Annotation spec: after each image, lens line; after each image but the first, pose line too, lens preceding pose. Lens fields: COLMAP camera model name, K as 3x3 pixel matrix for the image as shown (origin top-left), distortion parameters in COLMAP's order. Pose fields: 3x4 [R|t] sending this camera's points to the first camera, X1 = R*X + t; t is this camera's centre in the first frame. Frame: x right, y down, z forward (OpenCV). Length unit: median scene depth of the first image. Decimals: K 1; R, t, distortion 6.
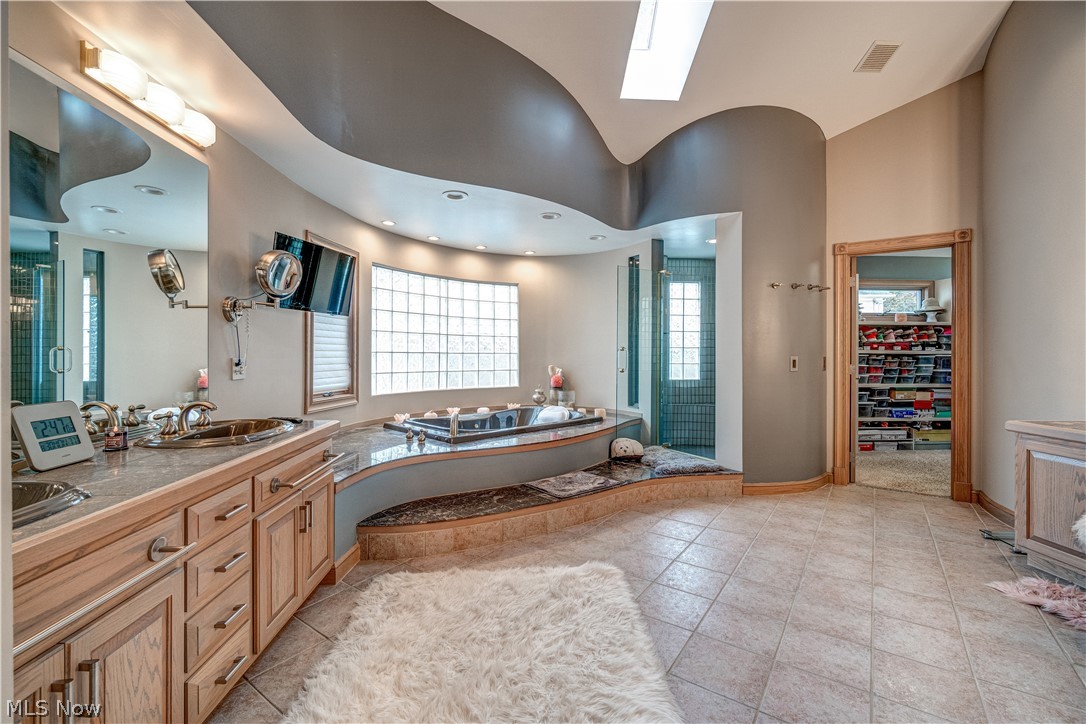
lens RADIAL K [[473.3, 0, 540.7], [0, 473.3, 355.7], [0, 0, 1]] dist [-0.004708, -0.001093]
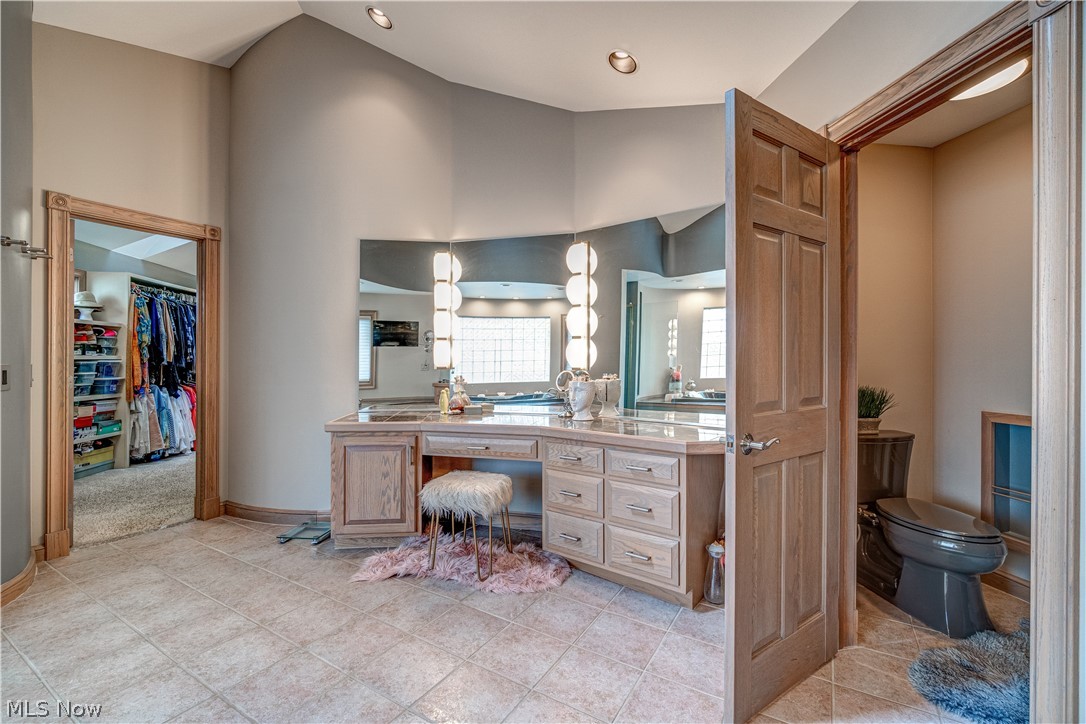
lens RADIAL K [[473.3, 0, 538.6], [0, 473.3, 360.1], [0, 0, 1]] dist [-0.004708, -0.001093]
pose [[-0.079486, -0.002305, 0.996833, -0.056976], [0.000888, 0.999997, 0.002383, -0.003404], [-0.996836, 0.001074, -0.079484, 0.287378]]
